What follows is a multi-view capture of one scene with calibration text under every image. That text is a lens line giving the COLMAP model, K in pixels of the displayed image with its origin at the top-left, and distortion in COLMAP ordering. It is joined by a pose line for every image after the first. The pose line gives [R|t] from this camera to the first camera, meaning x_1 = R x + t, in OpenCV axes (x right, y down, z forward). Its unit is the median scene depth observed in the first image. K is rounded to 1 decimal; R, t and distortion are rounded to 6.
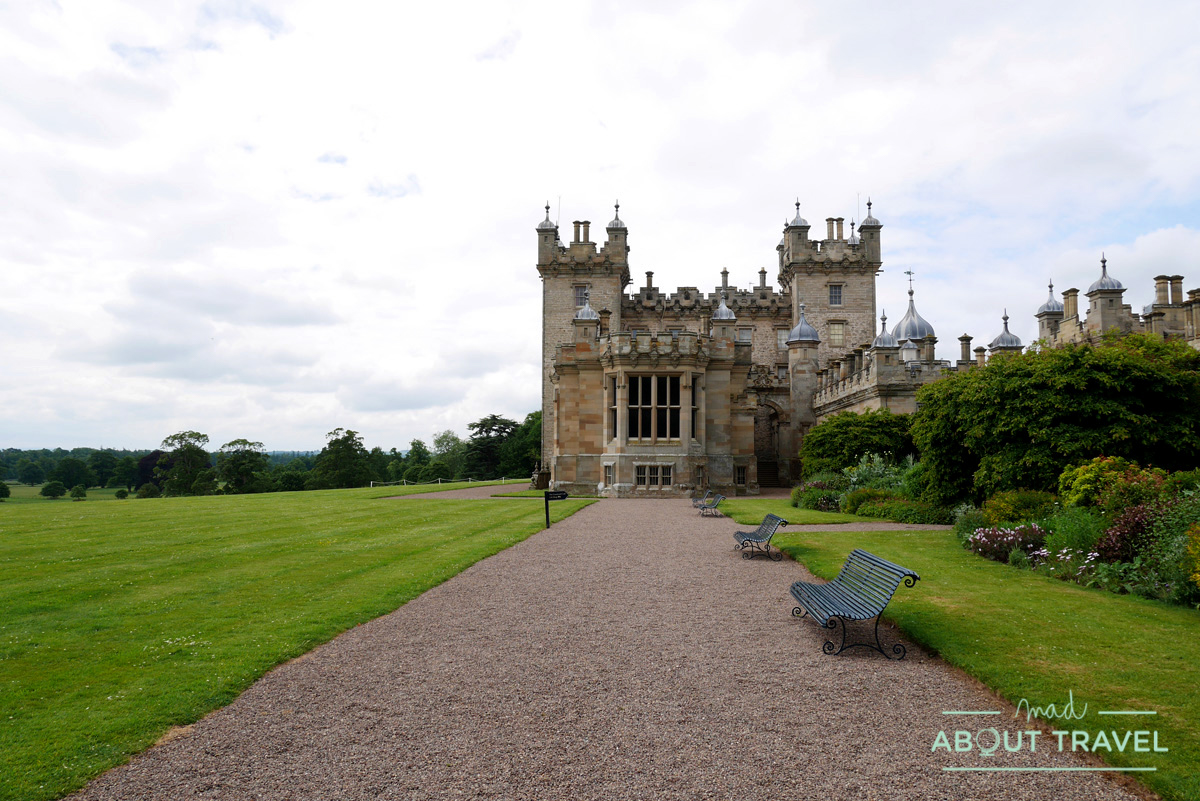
lens RADIAL K [[2183.7, 0, 600.0], [0, 2183.7, 400.5], [0, 0, 1]] dist [0.013050, -0.025179]
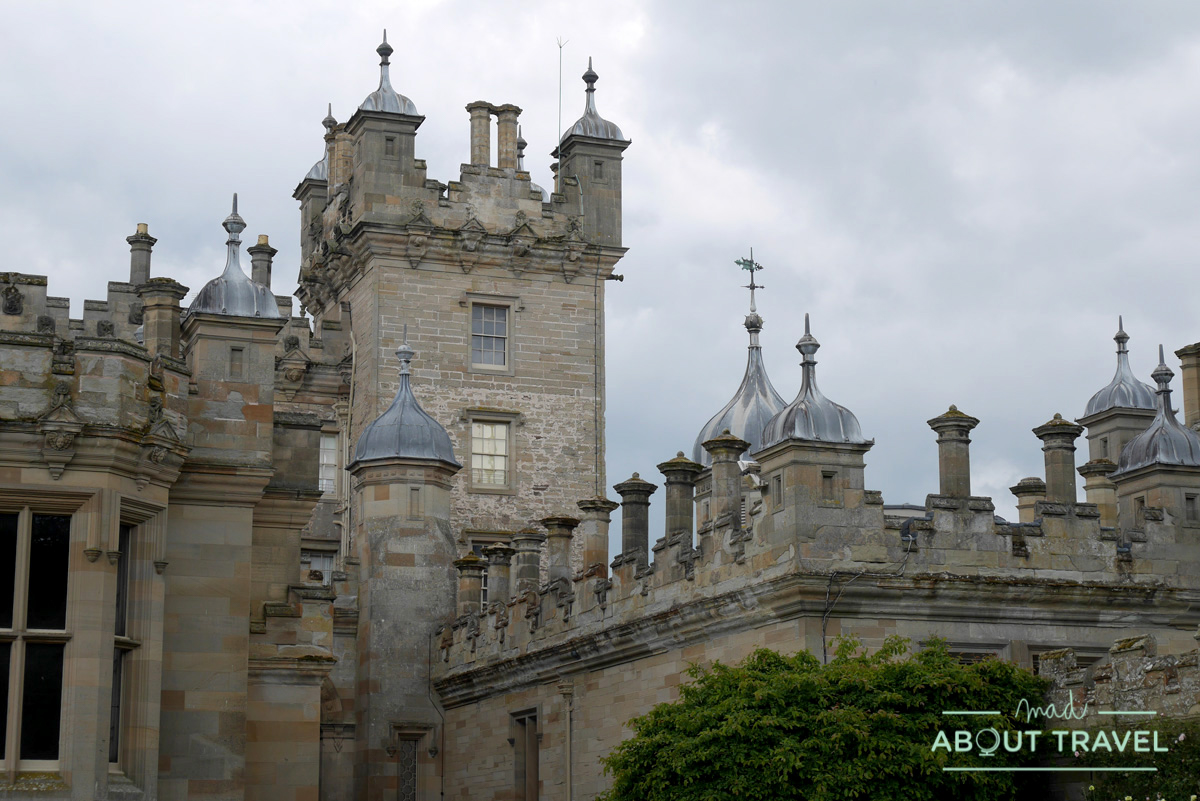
lens RADIAL K [[2183.7, 0, 600.0], [0, 2183.7, 400.5], [0, 0, 1]] dist [0.013050, -0.025179]
pose [[0.890394, 0.086190, 0.446956, -0.022337], [-0.001255, 0.982371, -0.186939, 0.022594], [-0.455188, 0.165888, 0.874806, 0.727499]]
